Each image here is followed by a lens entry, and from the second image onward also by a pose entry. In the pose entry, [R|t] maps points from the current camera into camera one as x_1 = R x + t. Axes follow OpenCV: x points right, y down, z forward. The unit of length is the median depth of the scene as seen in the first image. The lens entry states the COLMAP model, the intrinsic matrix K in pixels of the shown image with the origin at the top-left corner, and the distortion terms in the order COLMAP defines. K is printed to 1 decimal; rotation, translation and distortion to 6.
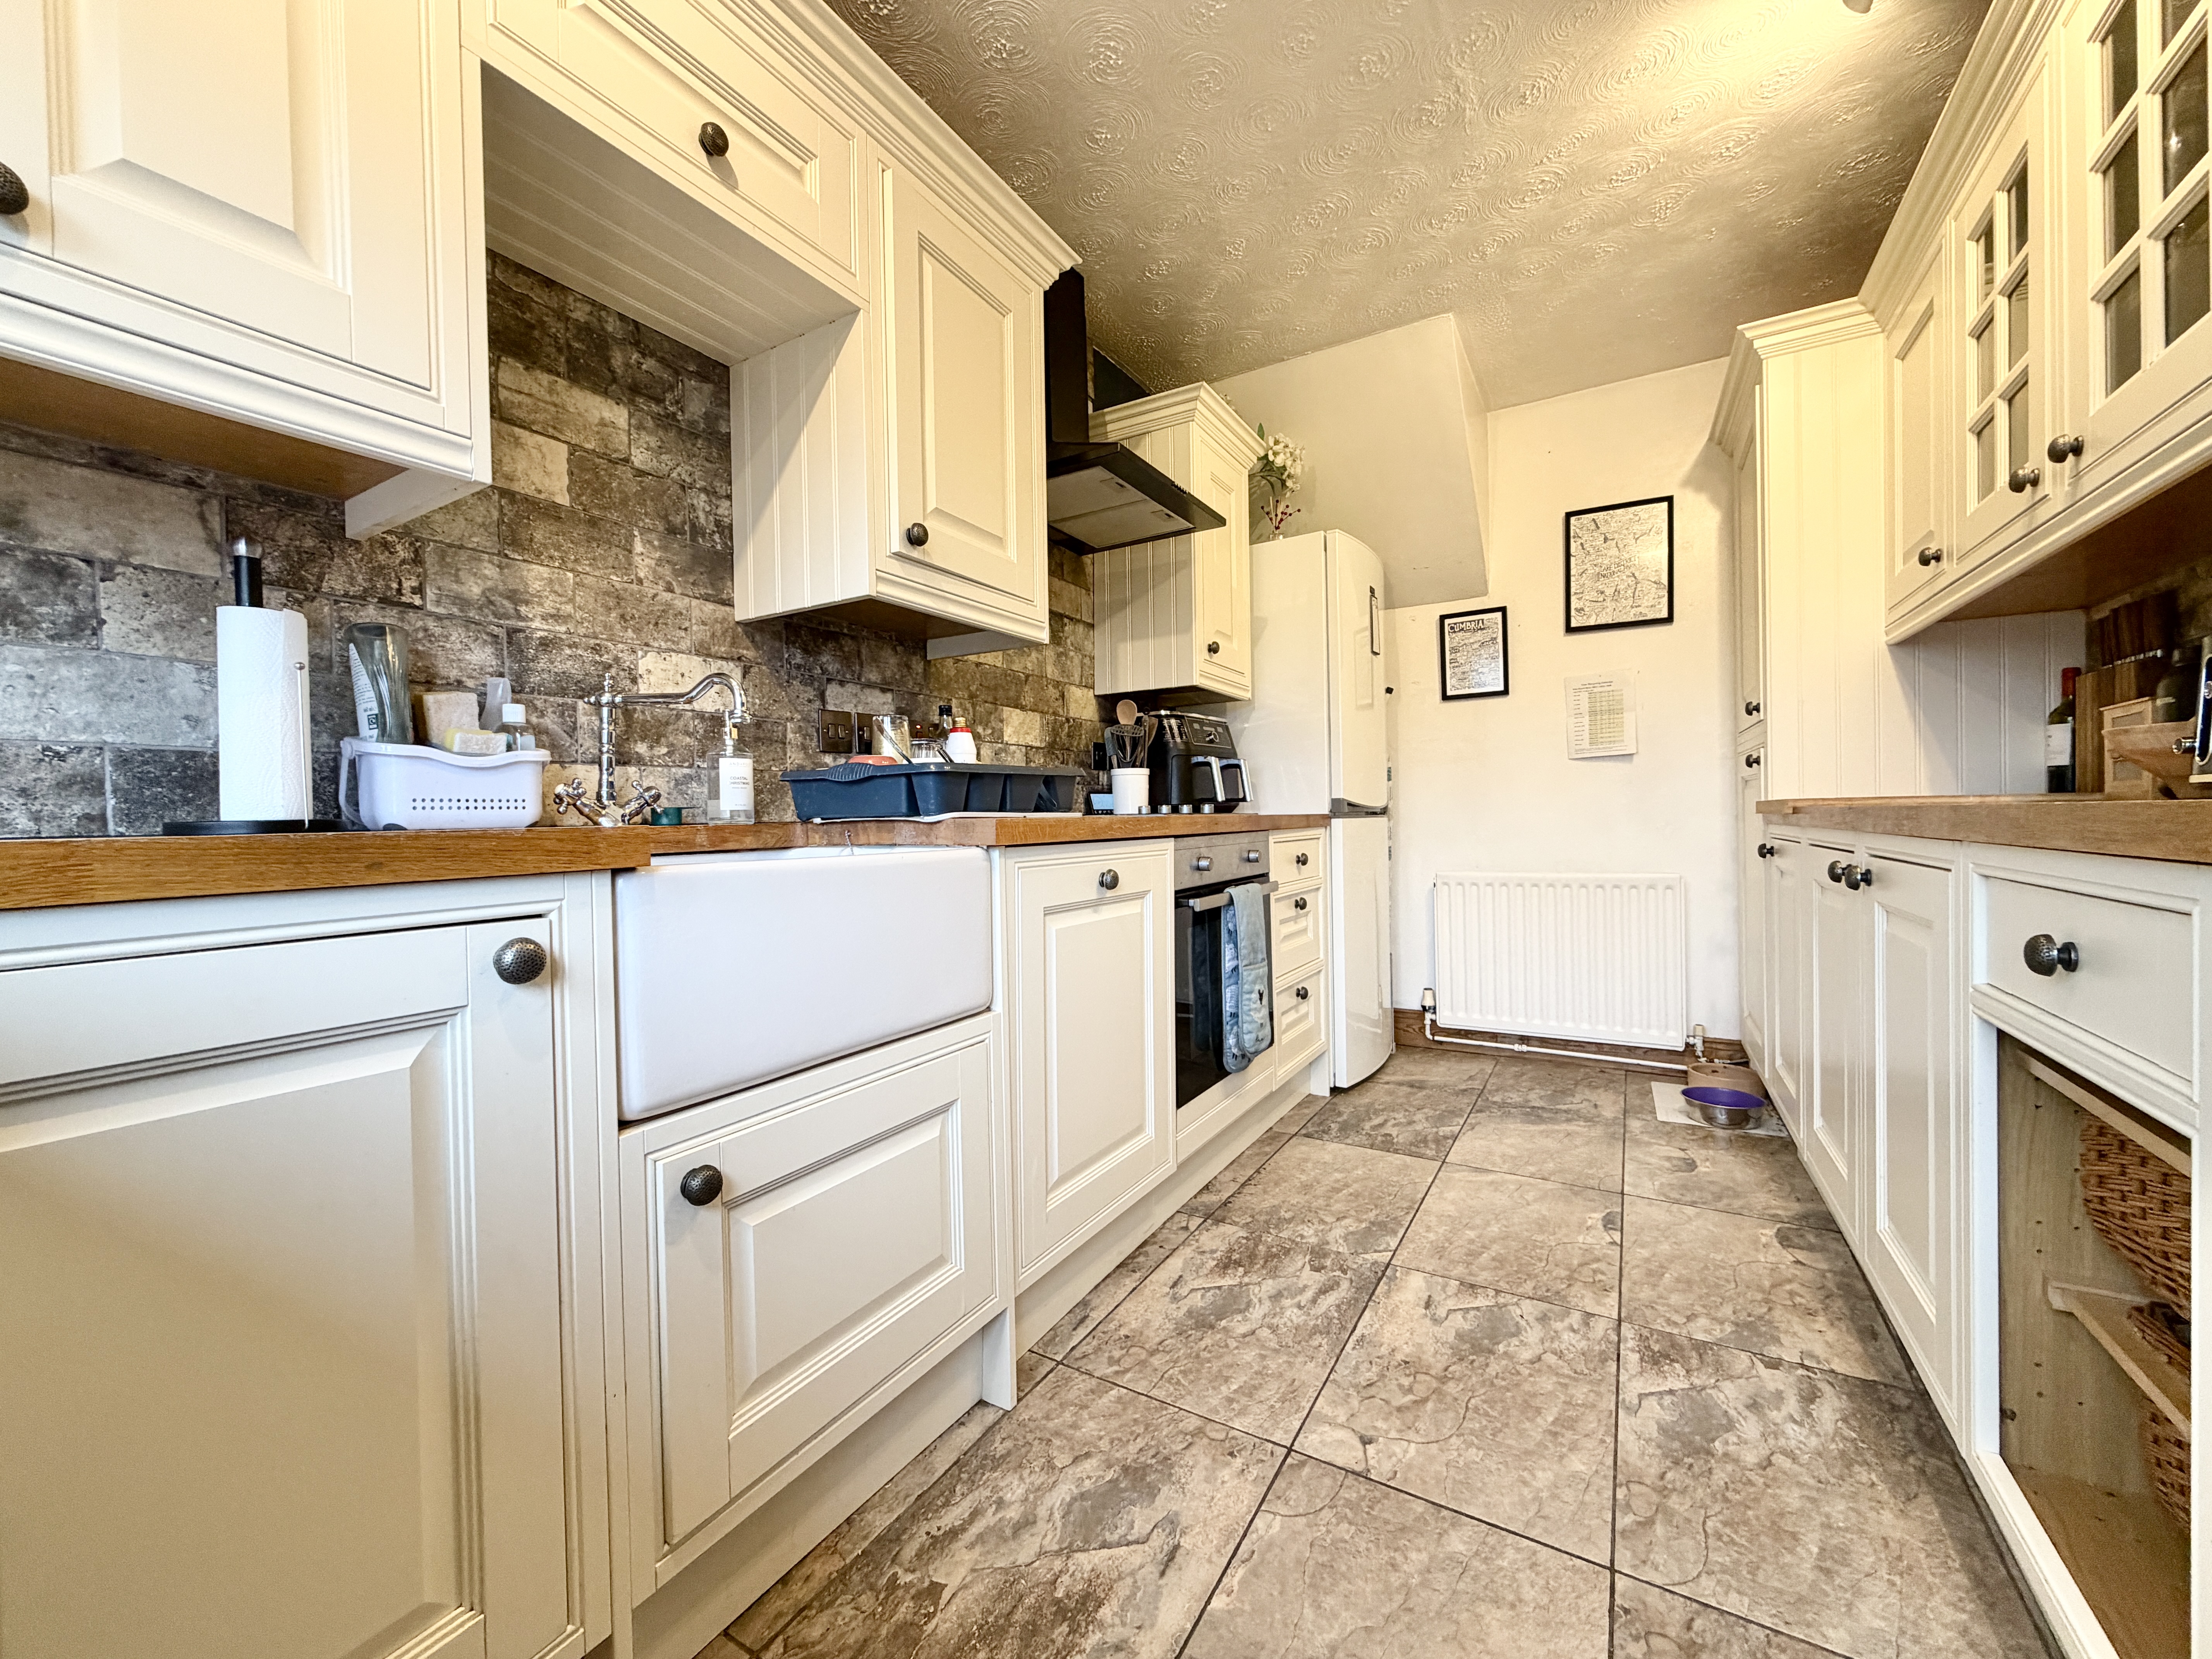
lens RADIAL K [[873.2, 0, 1093.7], [0, 873.2, 832.1], [0, 0, 1]] dist [0.000710, -0.000195]
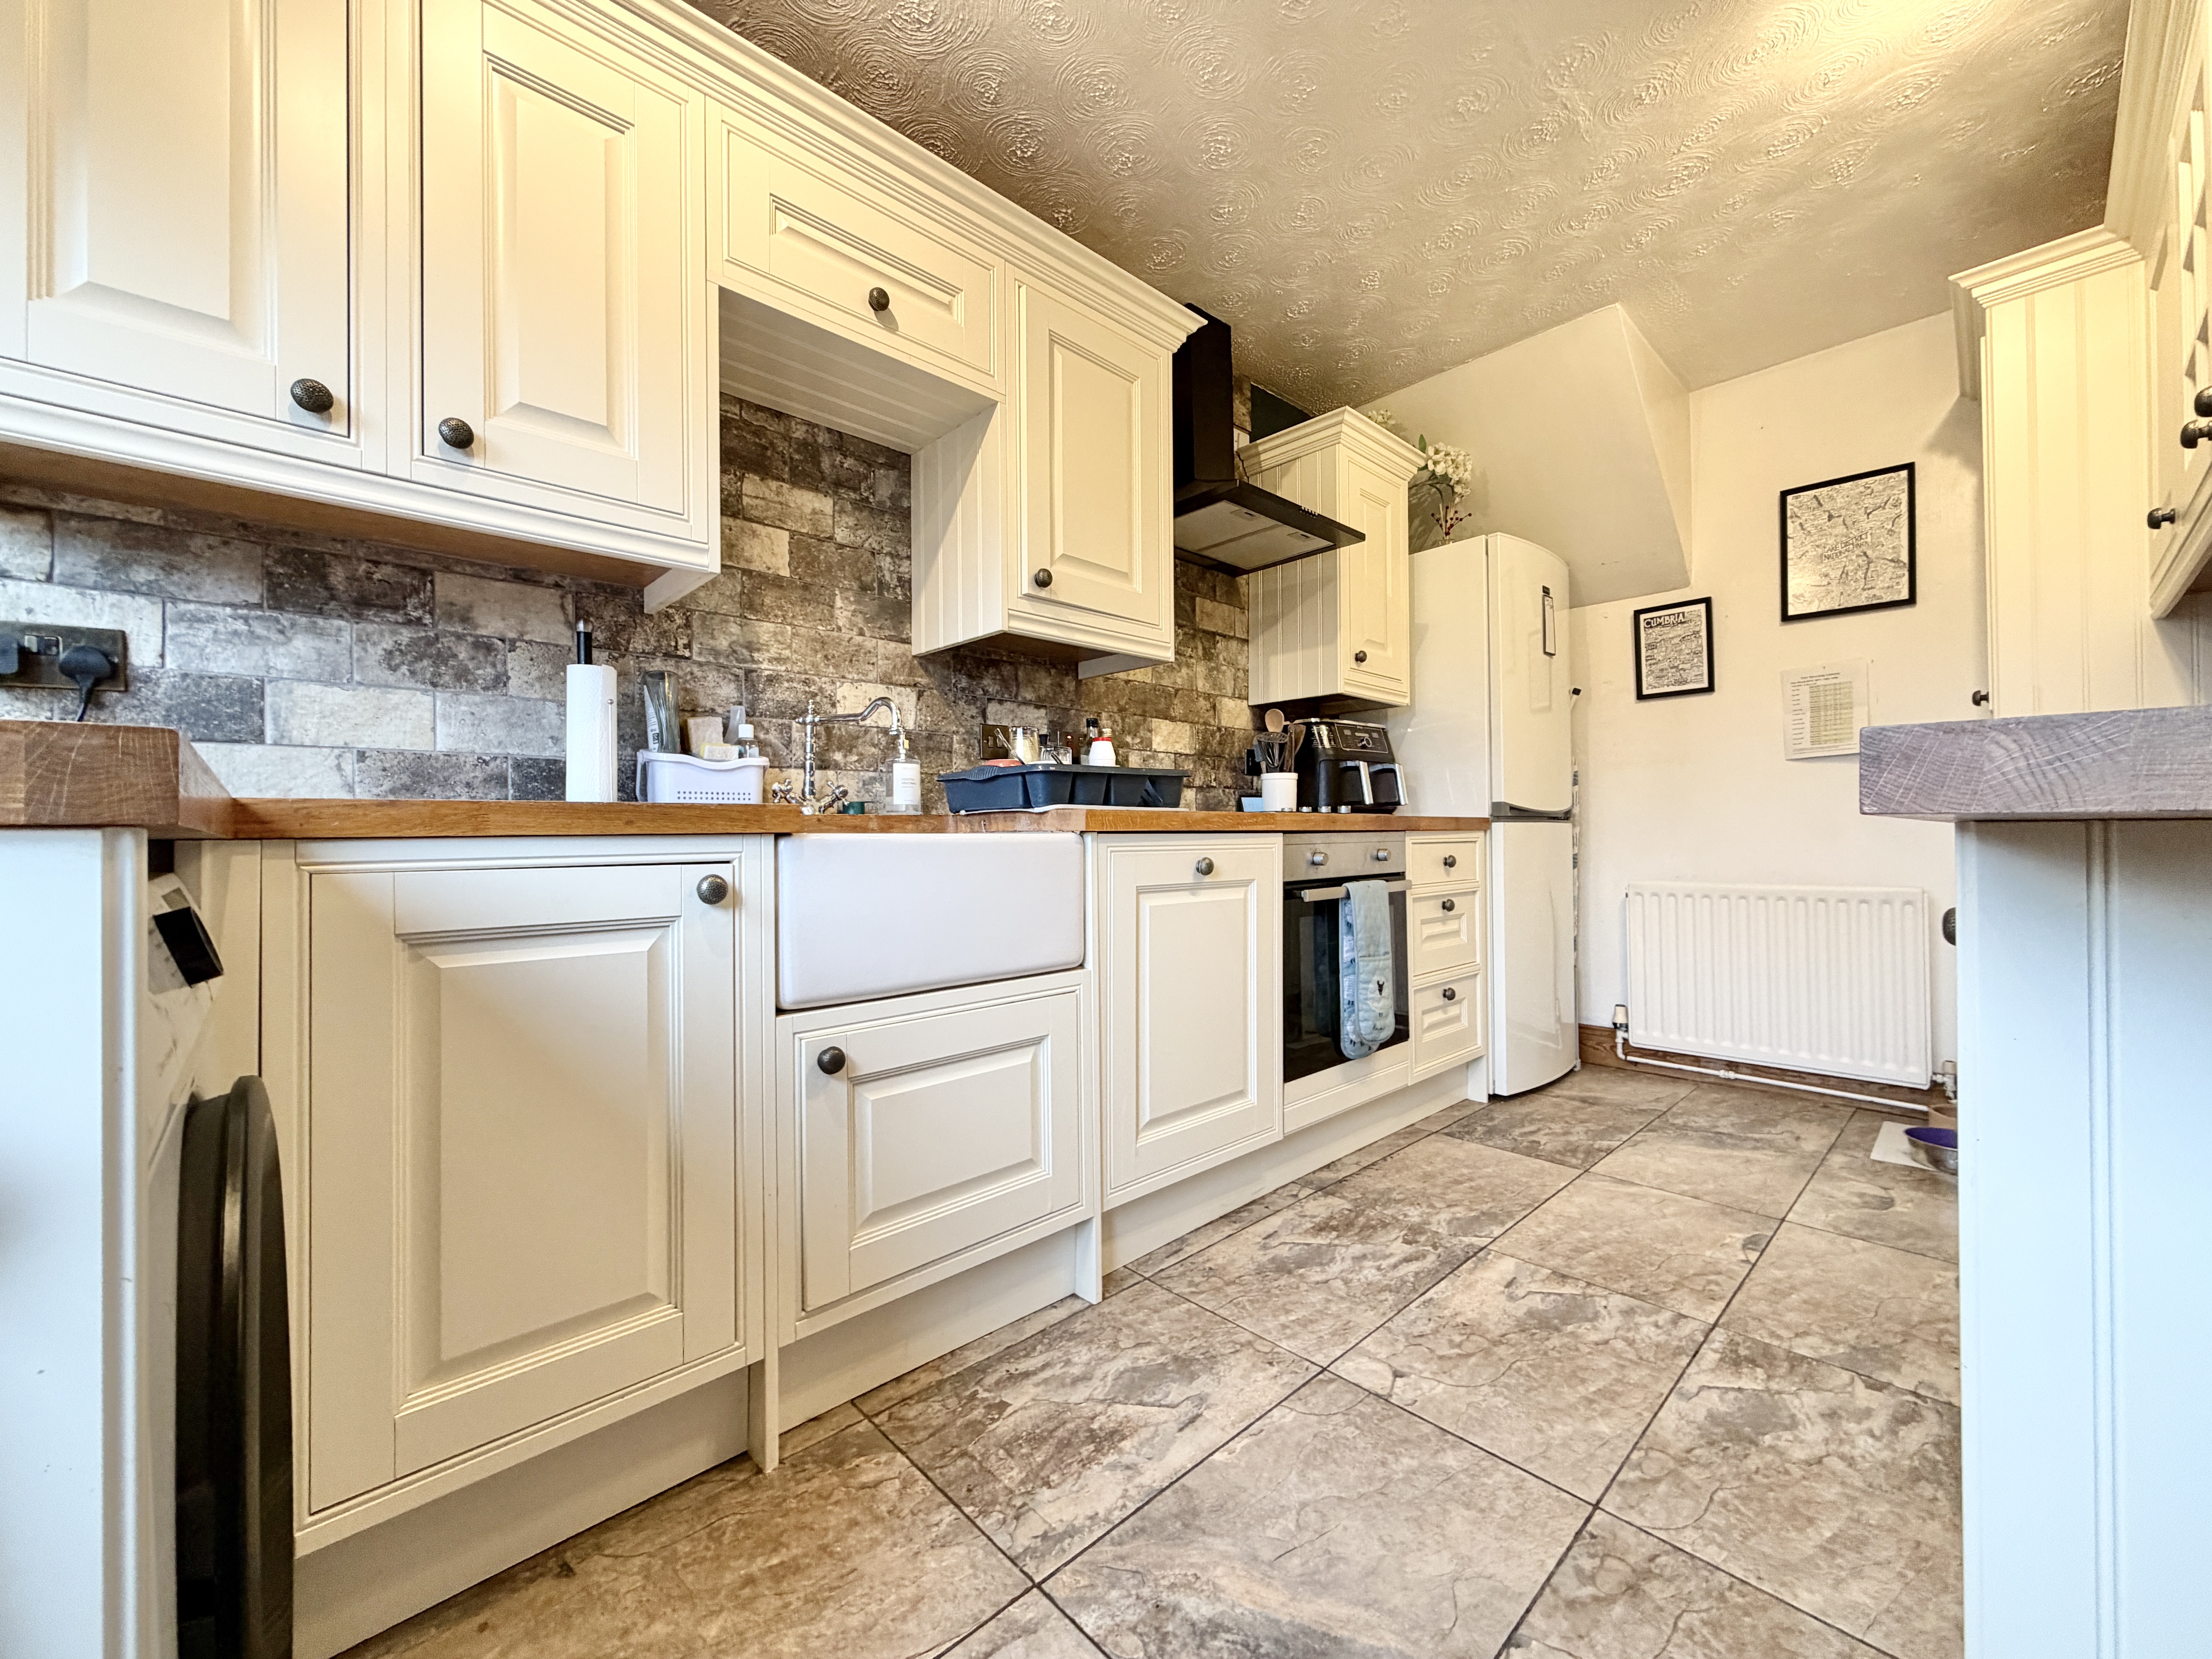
lens RADIAL K [[873.2, 0, 1095.0], [0, 873.2, 833.2], [0, 0, 1]] dist [0.000710, -0.000195]
pose [[0.962819, 0.009111, -0.269995, 0.172157], [-0.013268, 0.999820, -0.013576, 0.026233], [0.269823, 0.016653, 0.962766, -0.126036]]
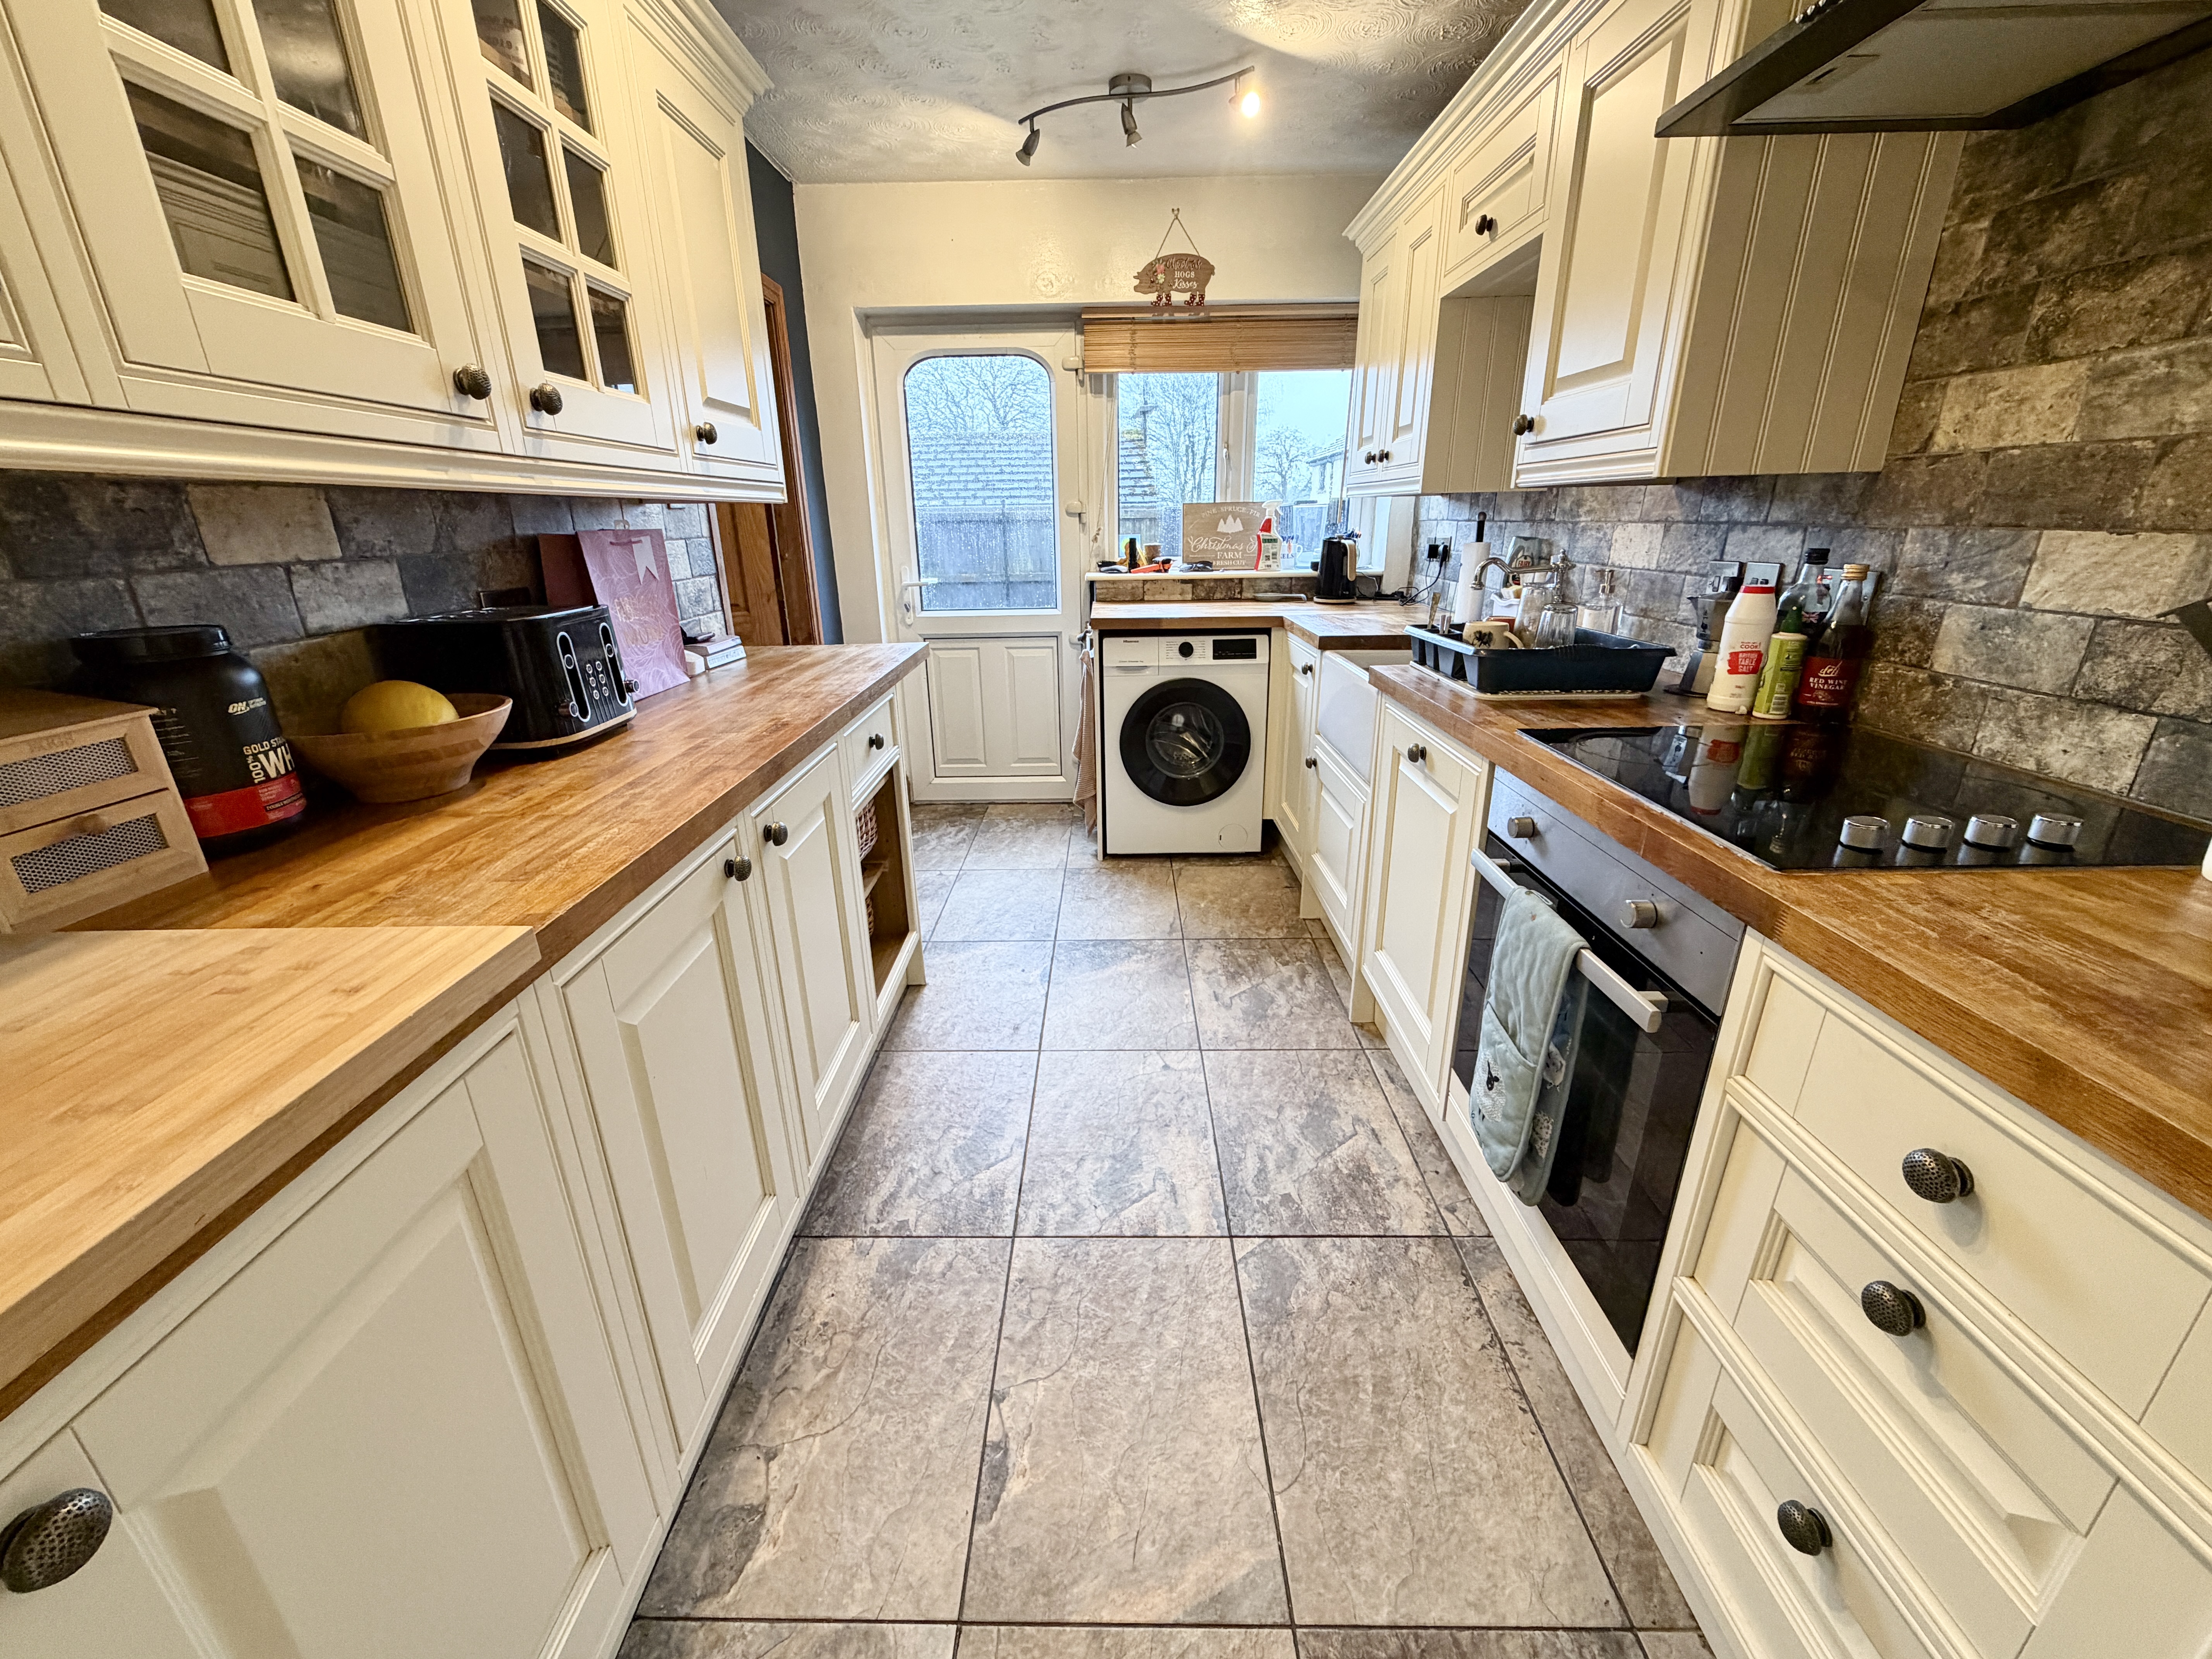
lens RADIAL K [[873.2, 0, 1099.3], [0, 873.2, 827.1], [0, 0, 1]] dist [0.000710, -0.000195]
pose [[-0.858615, 0.203811, -0.470364, 0.808253], [0.024525, 0.932847, 0.359438, -0.235418], [0.512034, 0.297083, -0.805954, 1.559539]]
